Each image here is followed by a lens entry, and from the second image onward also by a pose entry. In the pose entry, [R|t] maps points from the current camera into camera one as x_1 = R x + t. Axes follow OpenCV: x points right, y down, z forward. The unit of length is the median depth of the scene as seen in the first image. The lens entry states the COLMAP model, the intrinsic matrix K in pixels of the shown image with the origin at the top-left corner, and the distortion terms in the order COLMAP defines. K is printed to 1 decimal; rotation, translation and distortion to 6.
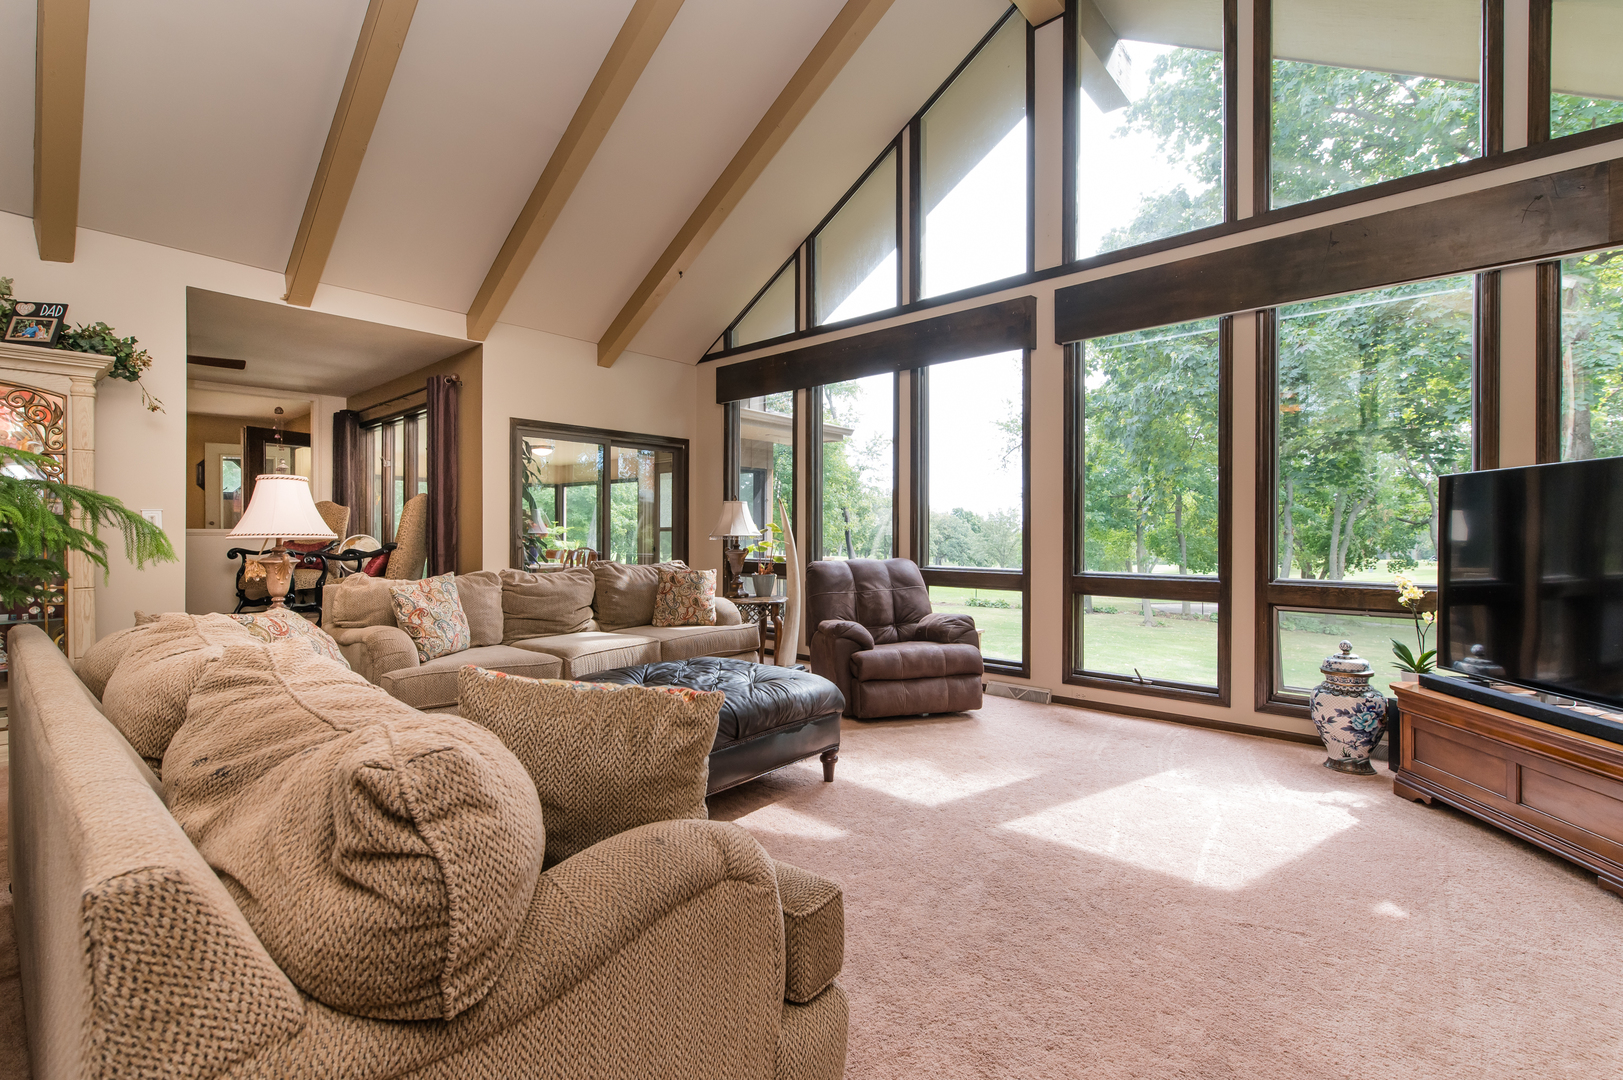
lens RADIAL K [[700.9, 0, 811.5], [0, 700.9, 540.0], [0, 0, 1]] dist [0.000143, -0.000039]
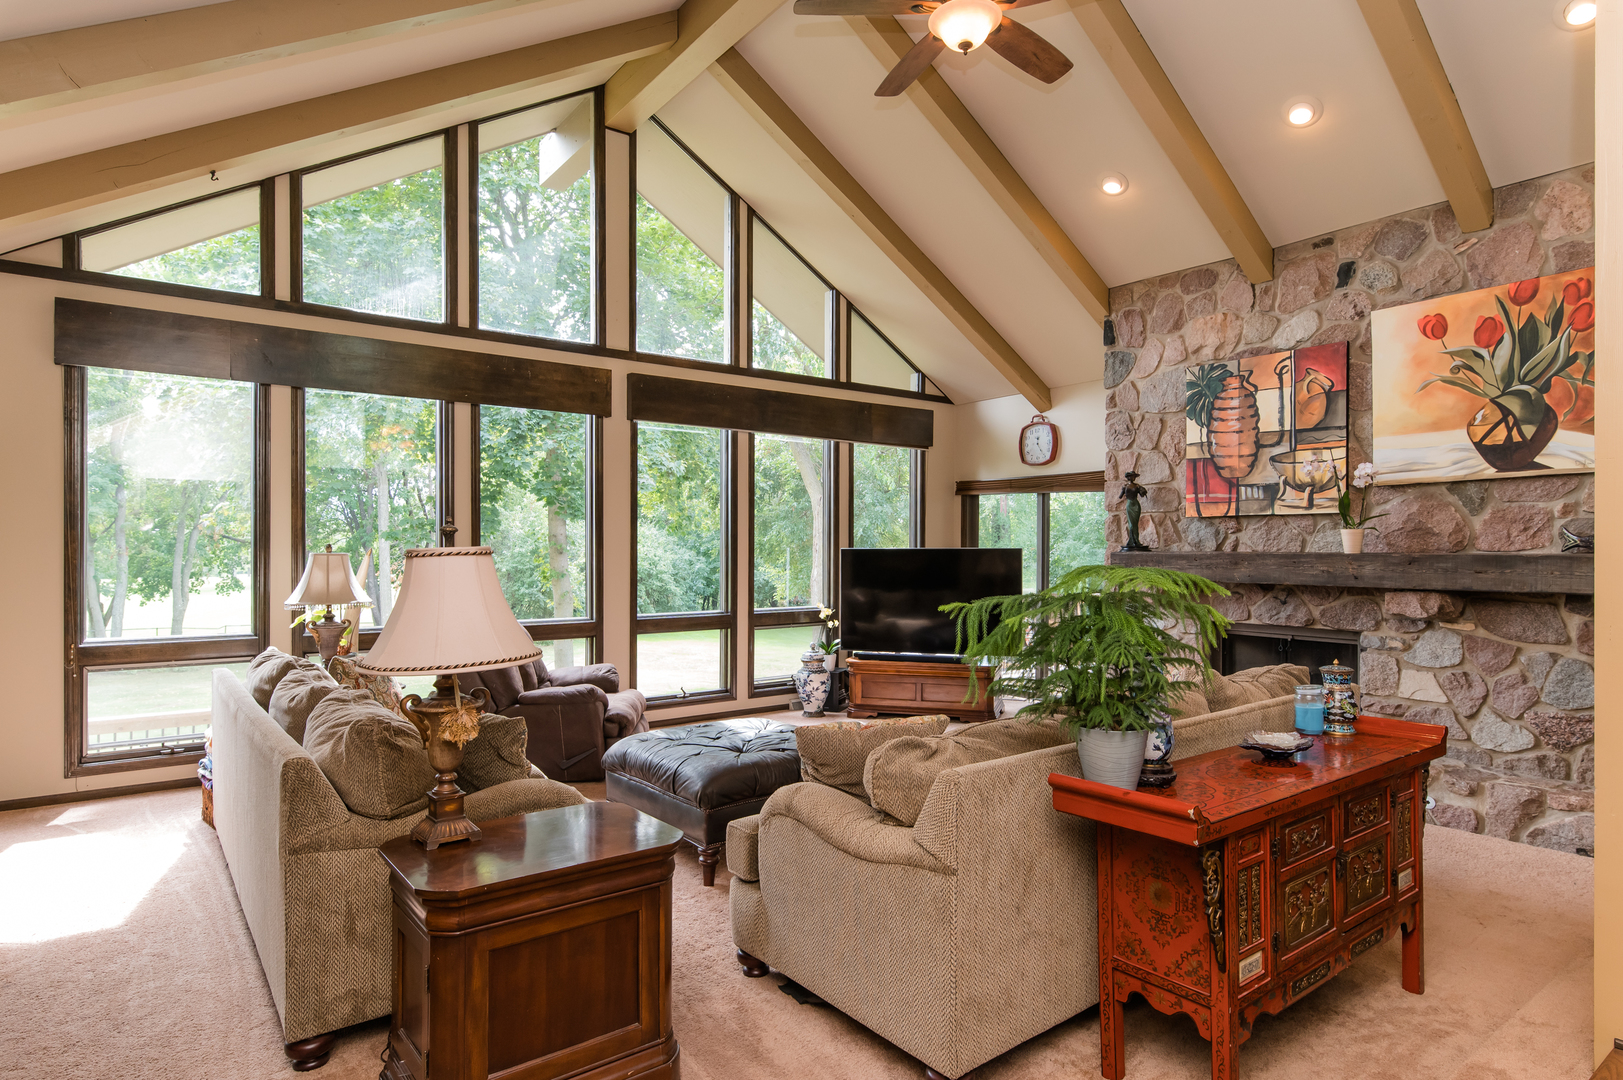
lens RADIAL K [[902.9, 0, 811.5], [0, 902.9, 540.0], [0, 0, 1]] dist [0.000440, 0.000213]
pose [[0.181628, 0.002970, 0.983363, -1.051115], [0.009027, 0.999948, -0.004687, -0.072034], [-0.983326, 0.009728, 0.181592, 0.437435]]
